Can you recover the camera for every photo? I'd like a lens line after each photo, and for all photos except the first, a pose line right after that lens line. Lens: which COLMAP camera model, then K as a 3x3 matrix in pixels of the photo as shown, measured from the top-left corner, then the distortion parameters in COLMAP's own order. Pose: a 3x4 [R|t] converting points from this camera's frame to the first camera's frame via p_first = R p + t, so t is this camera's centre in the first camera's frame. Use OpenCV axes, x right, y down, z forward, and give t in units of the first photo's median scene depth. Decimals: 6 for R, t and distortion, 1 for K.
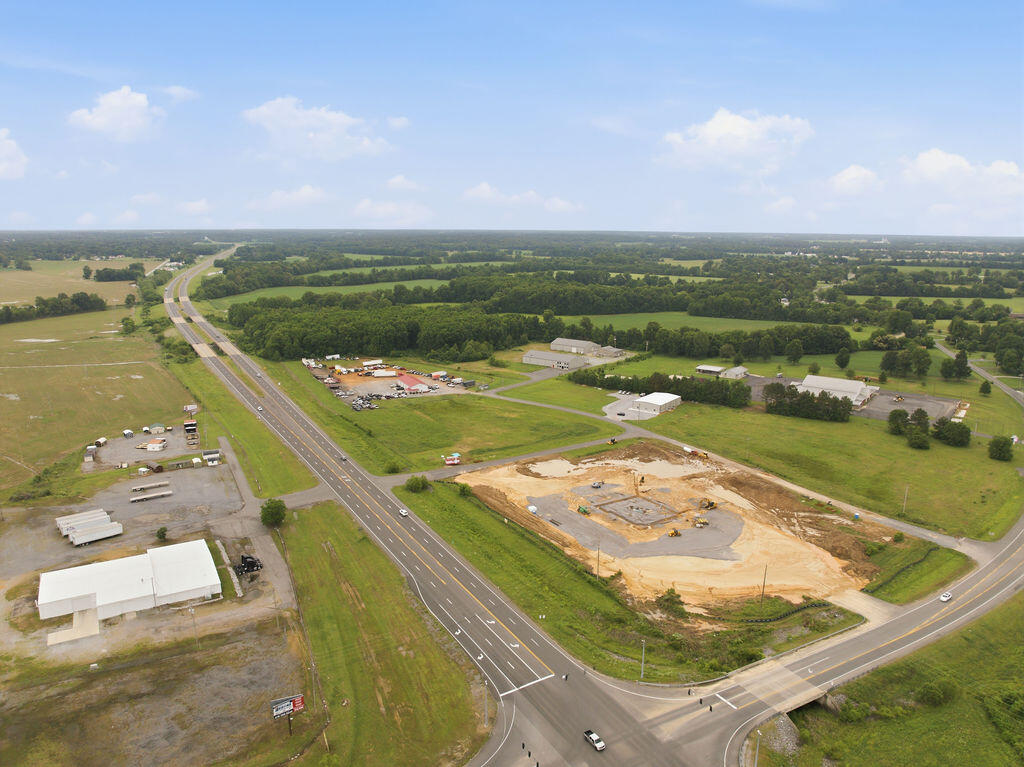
lens RADIAL K [[721.5, 0, 513.2], [0, 721.5, 380.1], [0, 0, 1]] dist [-0.036160, -0.003557]
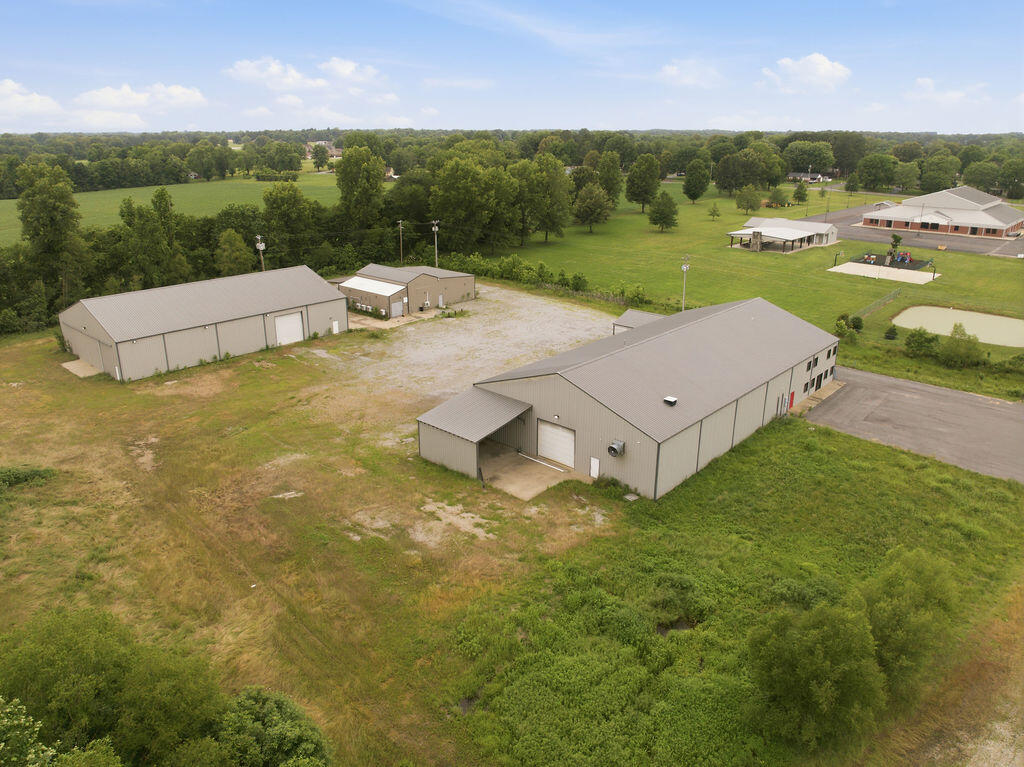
lens RADIAL K [[721.5, 0, 513.2], [0, 721.5, 380.1], [0, 0, 1]] dist [-0.036160, -0.003557]
pose [[0.081091, -0.331734, 0.939881, -0.076433], [0.207084, 0.928017, 0.309680, -0.070598], [-0.974957, 0.169522, 0.143951, 0.894158]]
